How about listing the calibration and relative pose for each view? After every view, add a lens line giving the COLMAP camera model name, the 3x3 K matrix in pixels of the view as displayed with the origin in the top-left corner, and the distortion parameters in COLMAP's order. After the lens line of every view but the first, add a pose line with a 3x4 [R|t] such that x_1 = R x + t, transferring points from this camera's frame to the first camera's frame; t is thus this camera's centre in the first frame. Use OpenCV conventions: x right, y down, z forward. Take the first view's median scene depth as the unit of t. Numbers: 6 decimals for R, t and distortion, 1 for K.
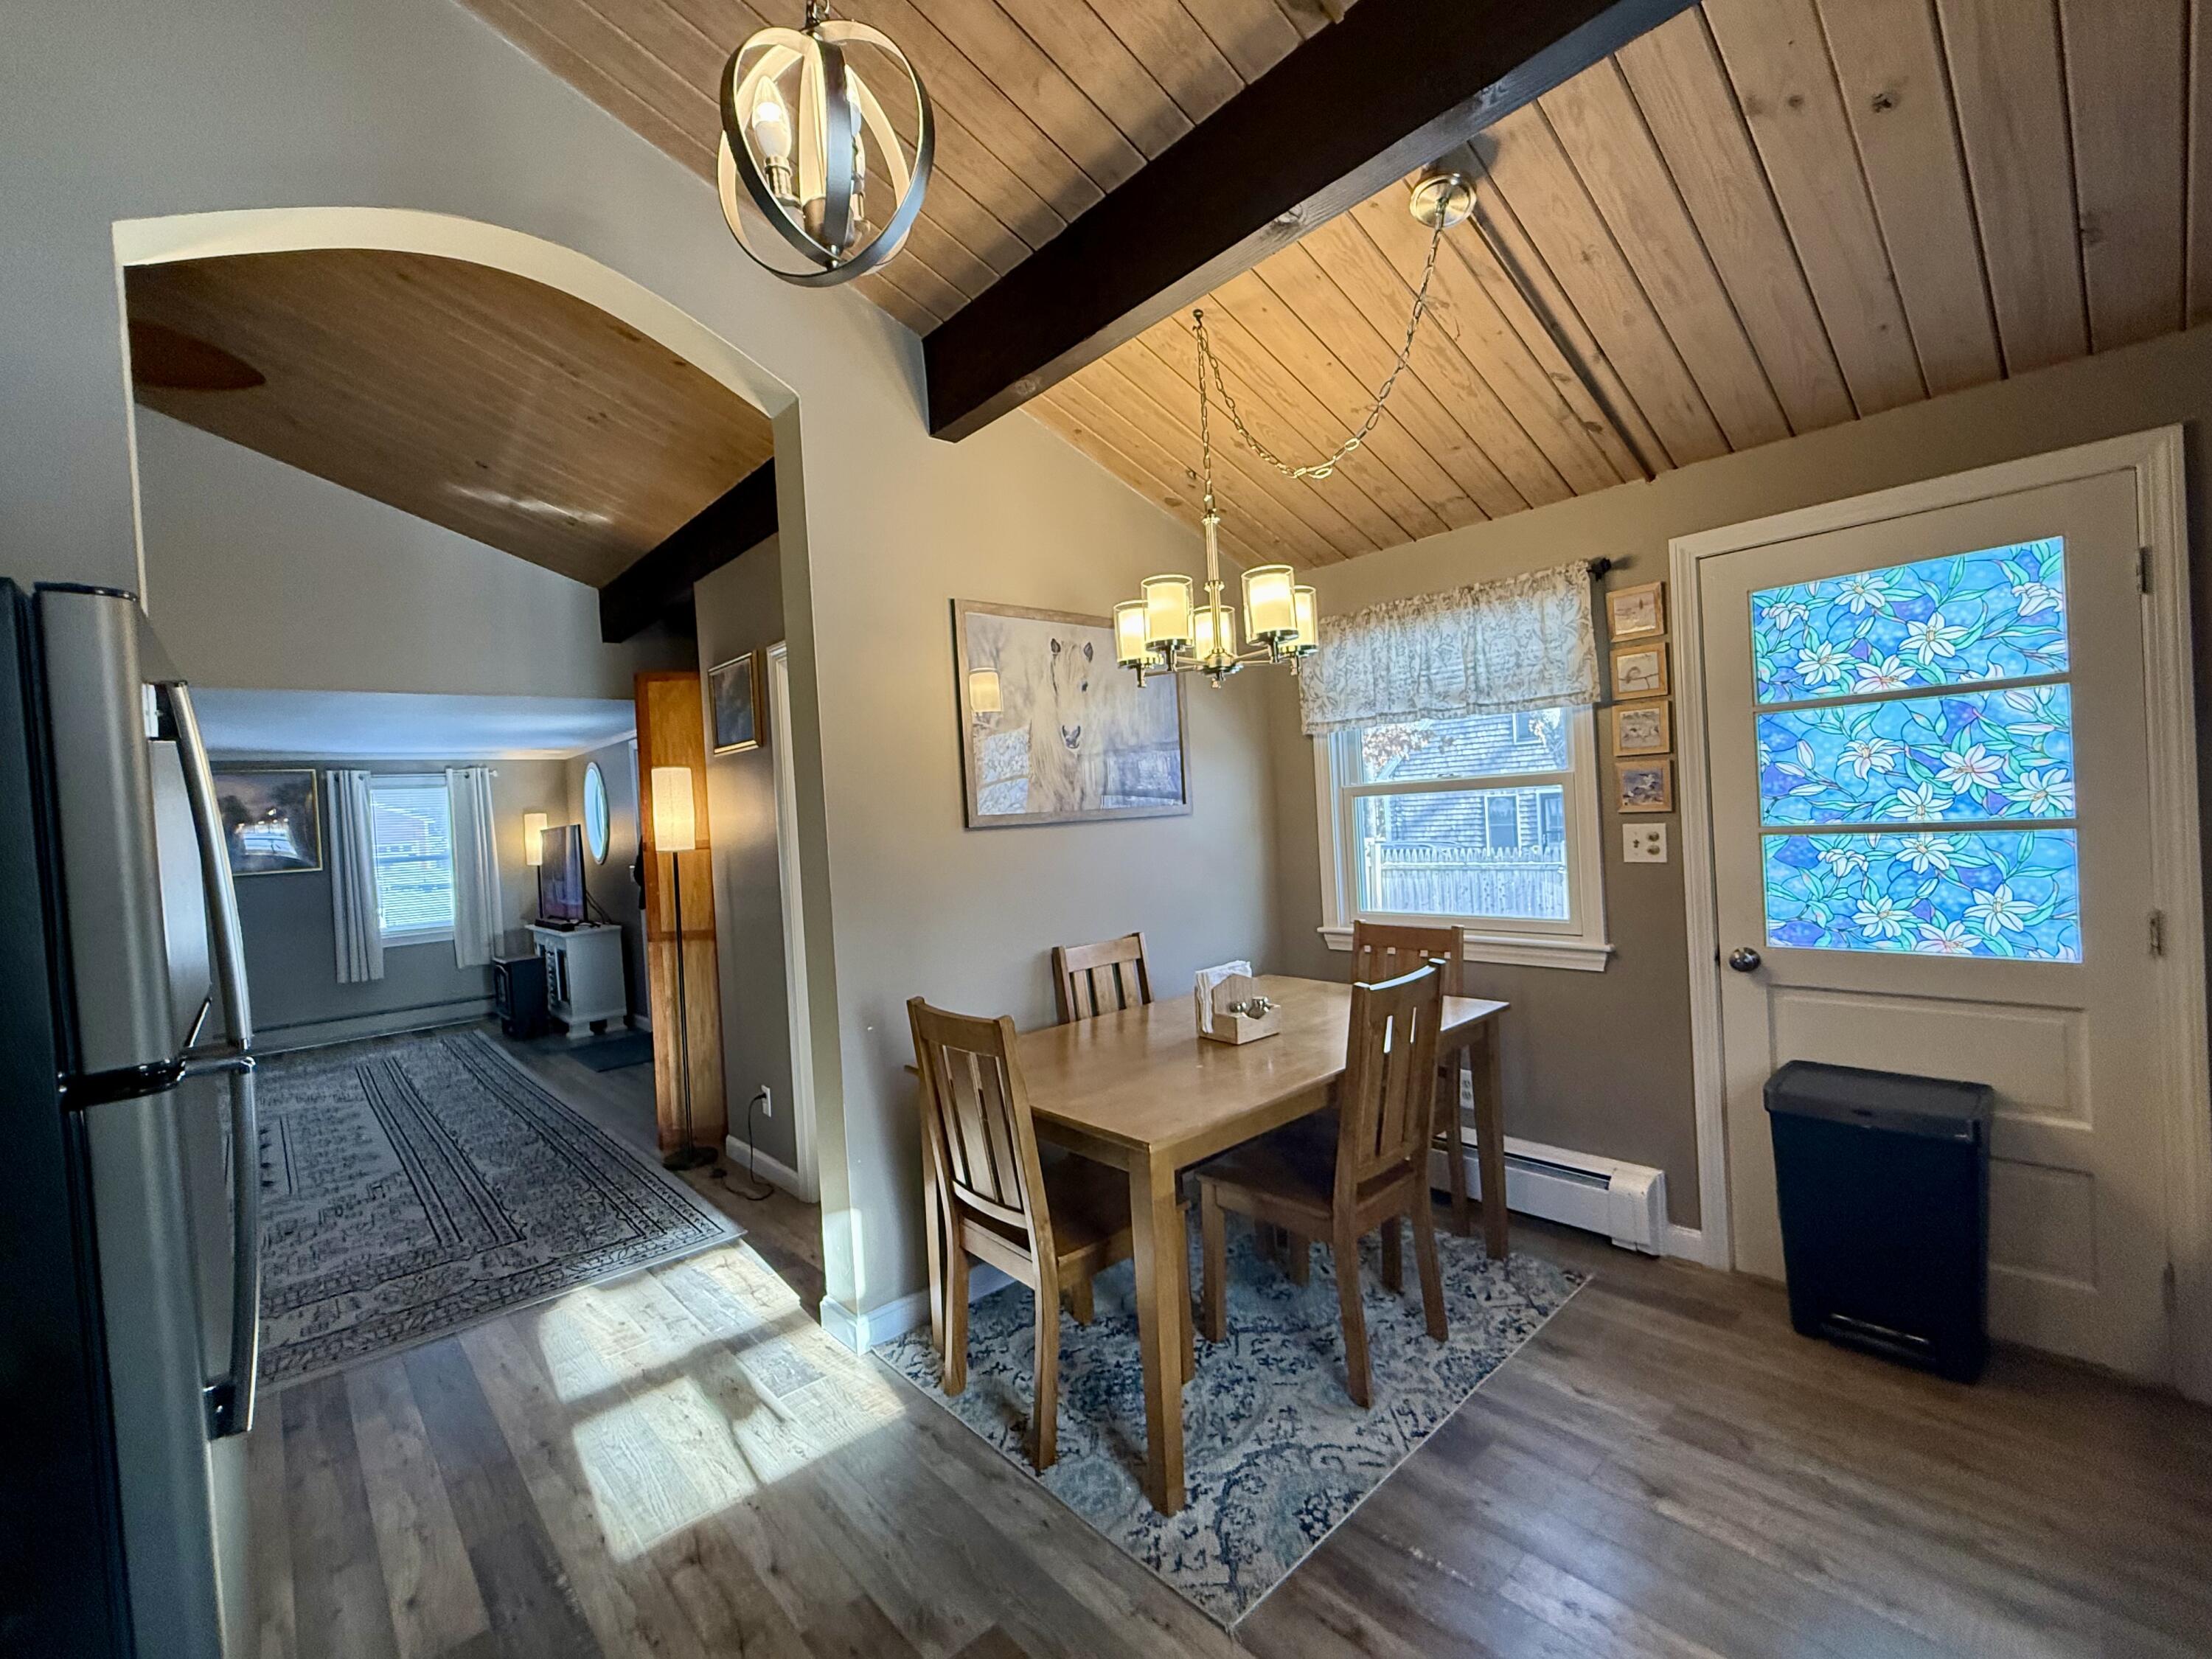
lens RADIAL K [[950.6, 0, 1109.2], [0, 950.6, 830.9], [0, 0, 1]] dist [-0.000898, 0.000259]
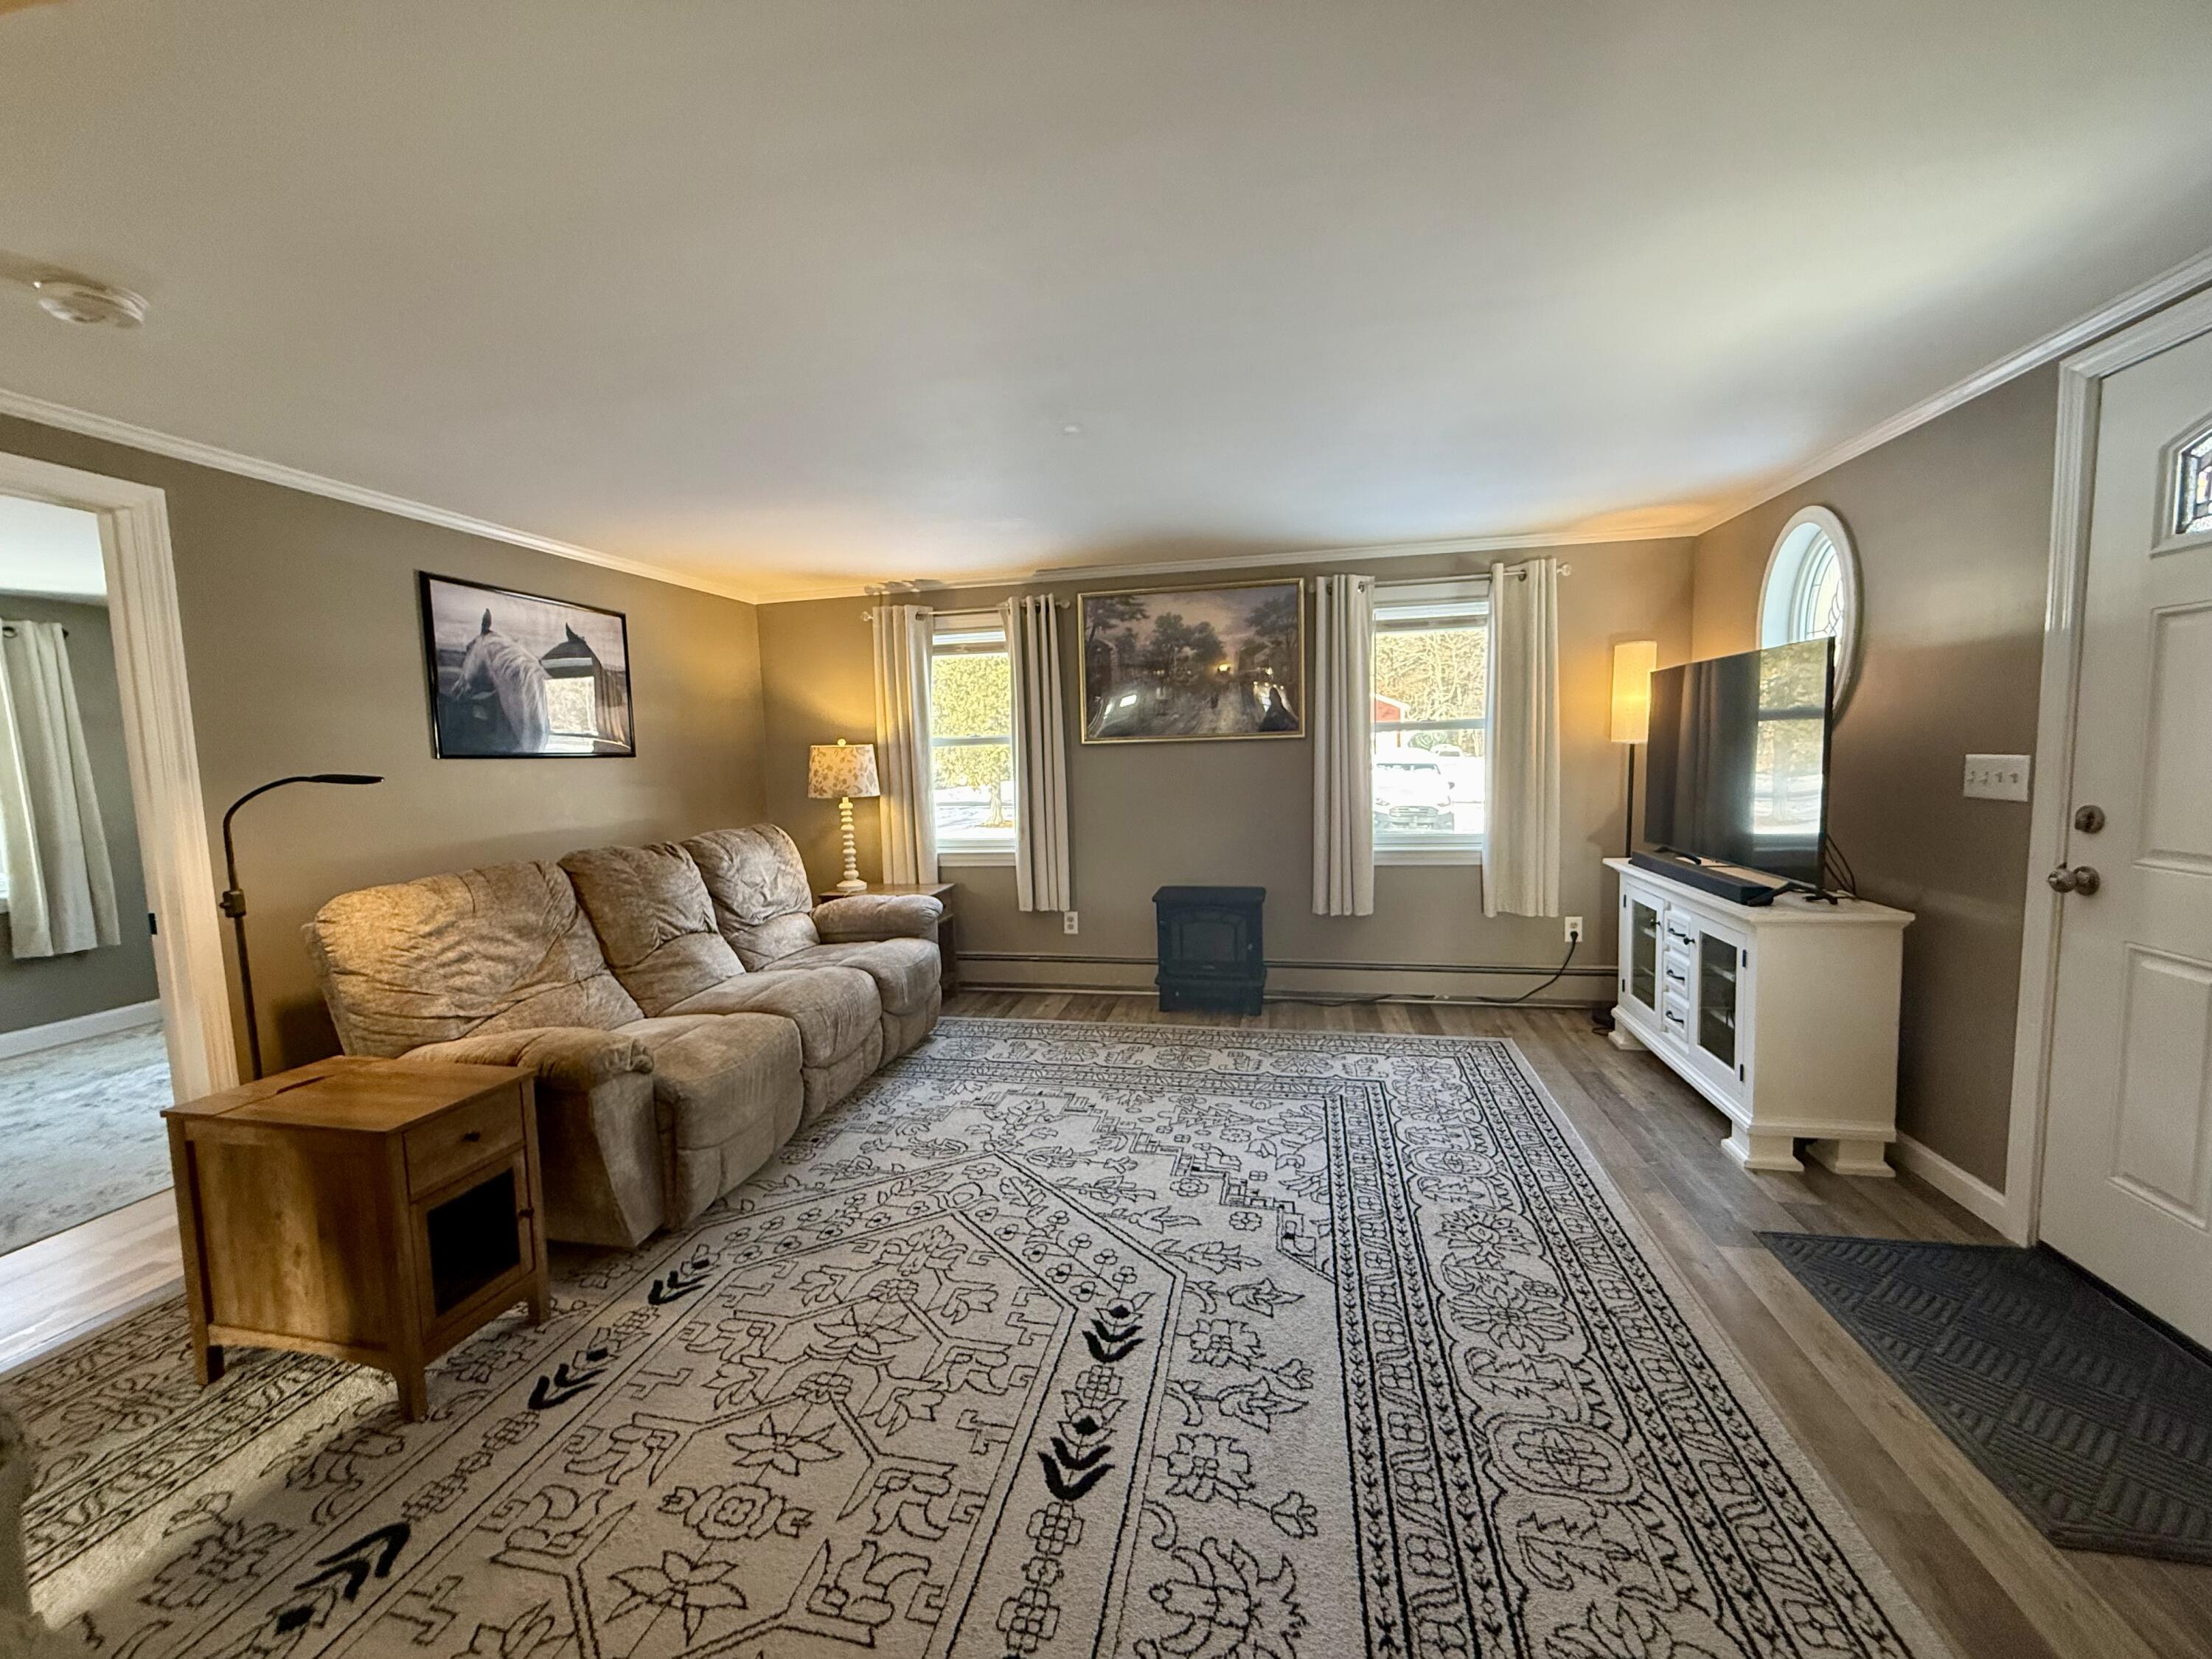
lens RADIAL K [[881.3, 0, 1103.4], [0, 881.3, 832.4], [0, 0, 1]] dist [0.001298, -0.000356]
pose [[0.586669, 0.118820, -0.801063, -1.234403], [-0.018535, 0.990889, 0.133402, 0.081463], [0.809615, -0.063415, 0.583526, 1.573095]]
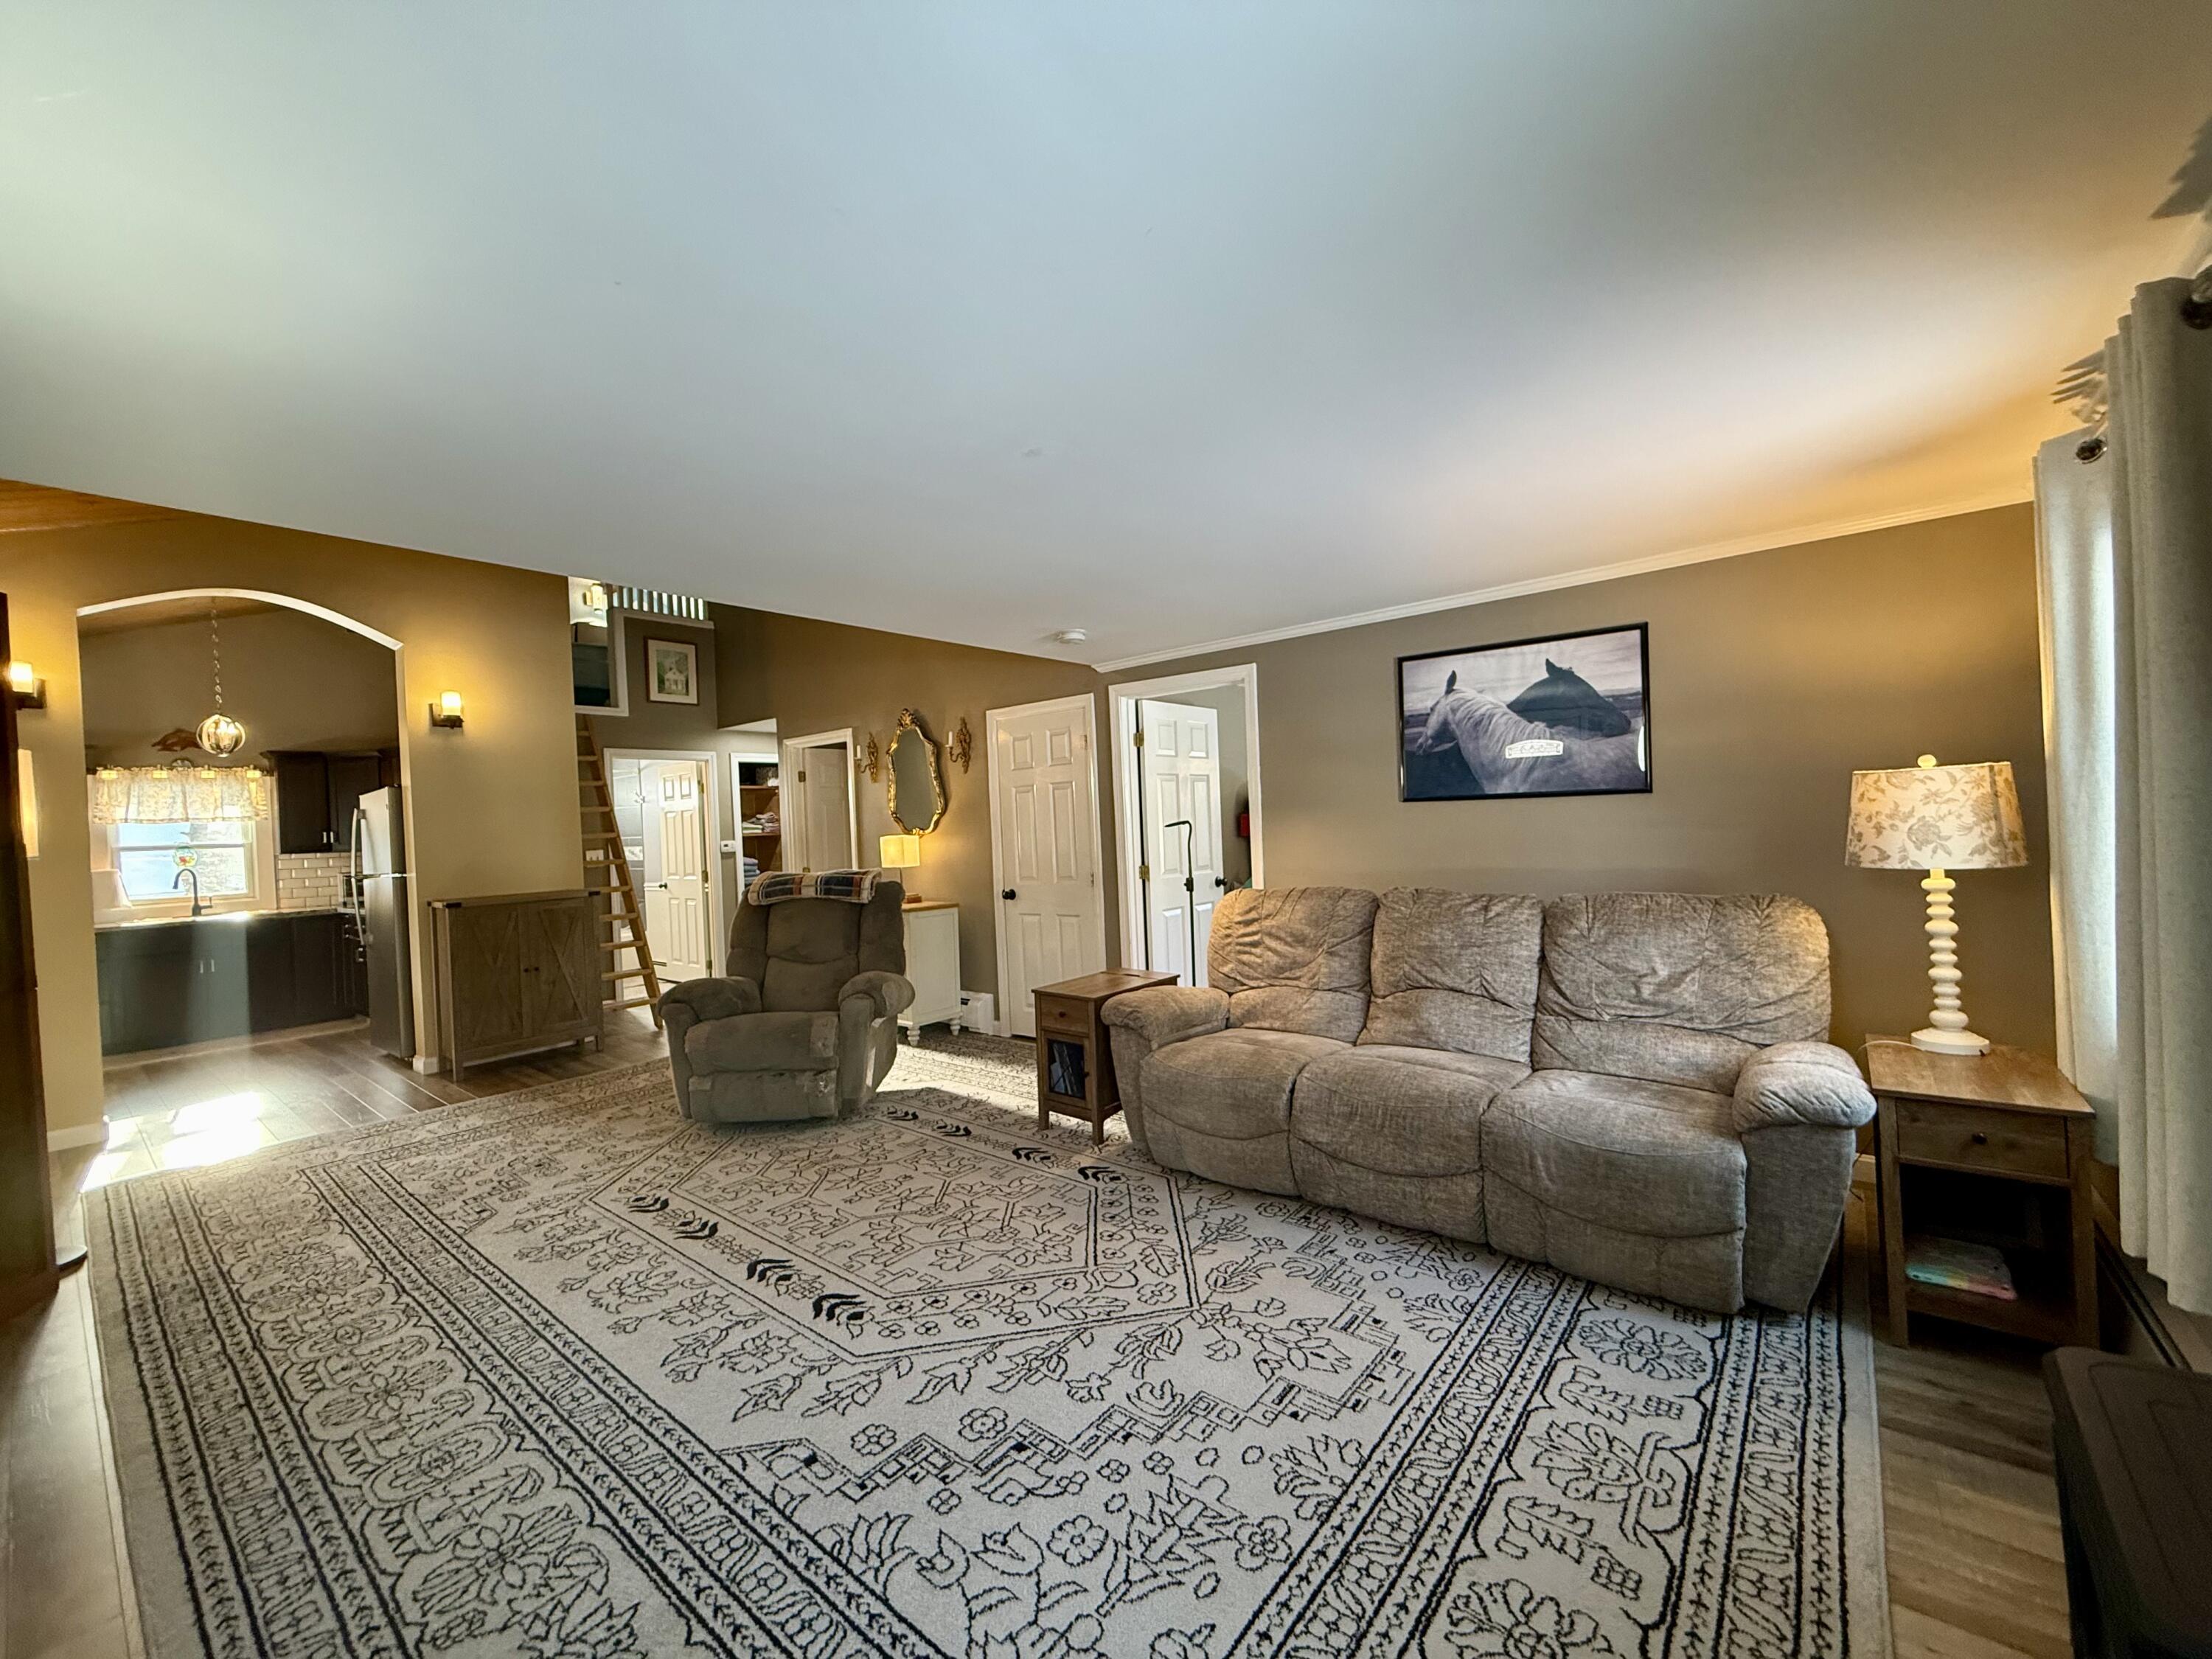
lens RADIAL K [[881.3, 0, 1096.1], [0, 881.3, 834.9], [0, 0, 1]] dist [0.001298, -0.000356]
pose [[-0.984014, 0.104906, -0.143911, -2.014526], [0.100164, 0.994173, 0.039830, 0.102252], [0.147251, 0.024778, -0.988789, 3.028334]]
